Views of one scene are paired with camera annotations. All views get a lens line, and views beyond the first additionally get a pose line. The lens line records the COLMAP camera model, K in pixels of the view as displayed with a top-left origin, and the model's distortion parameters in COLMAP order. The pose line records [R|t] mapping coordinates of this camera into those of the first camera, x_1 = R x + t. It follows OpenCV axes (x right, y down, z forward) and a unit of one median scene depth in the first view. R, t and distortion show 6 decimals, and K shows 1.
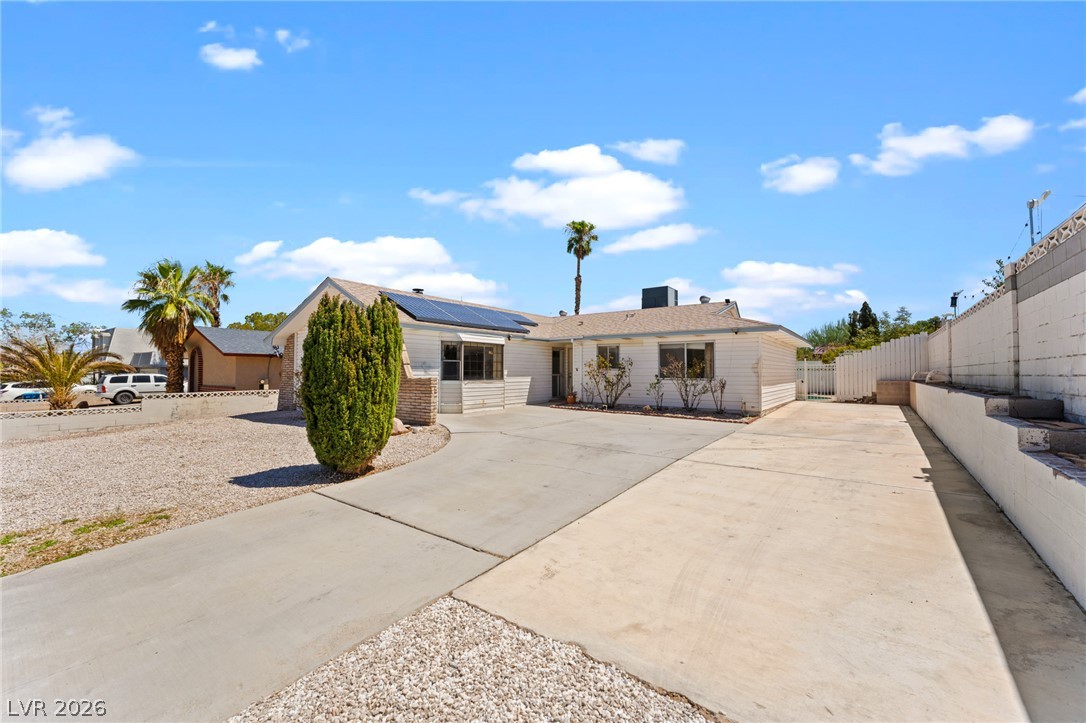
lens RADIAL K [[432.1, 0, 543.0], [0, 432.1, 361.5], [0, 0, 1]] dist [0.001306, 0.000001]
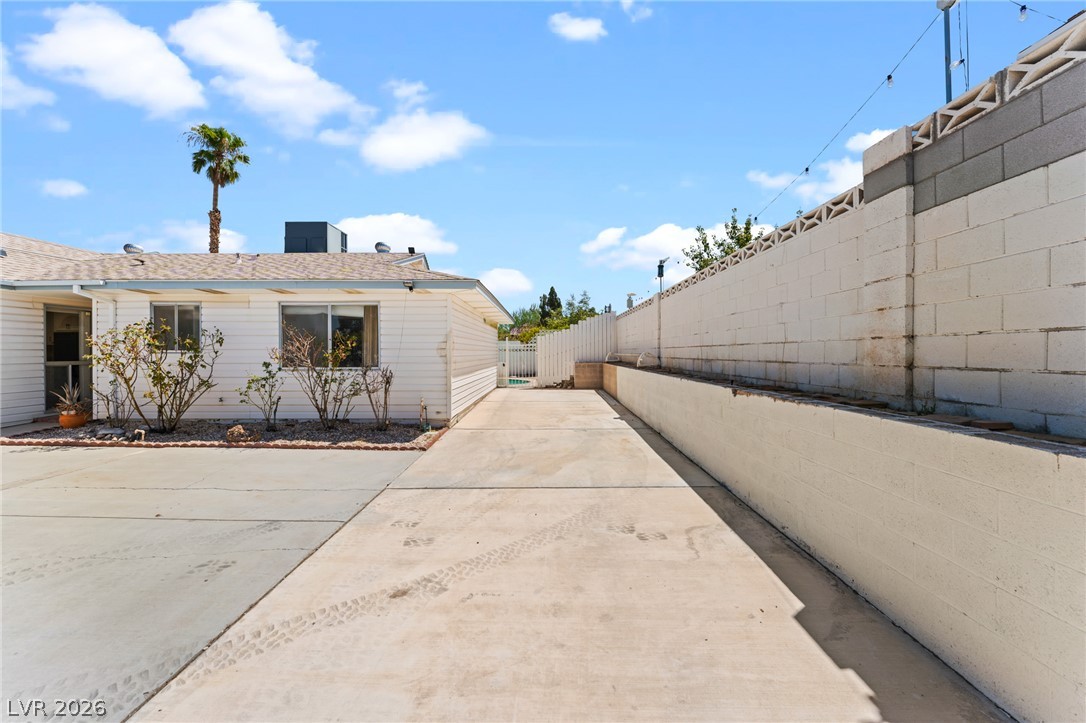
lens RADIAL K [[441.5, 0, 542.5], [0, 441.5, 345.9], [0, 0, 1]] dist [0.000591, 0.000054]
pose [[0.803909, 0.003946, 0.594739, 0.186725], [-0.009681, 0.999932, 0.006452, 0.004116], [-0.594673, -0.010945, 0.803893, 0.329877]]
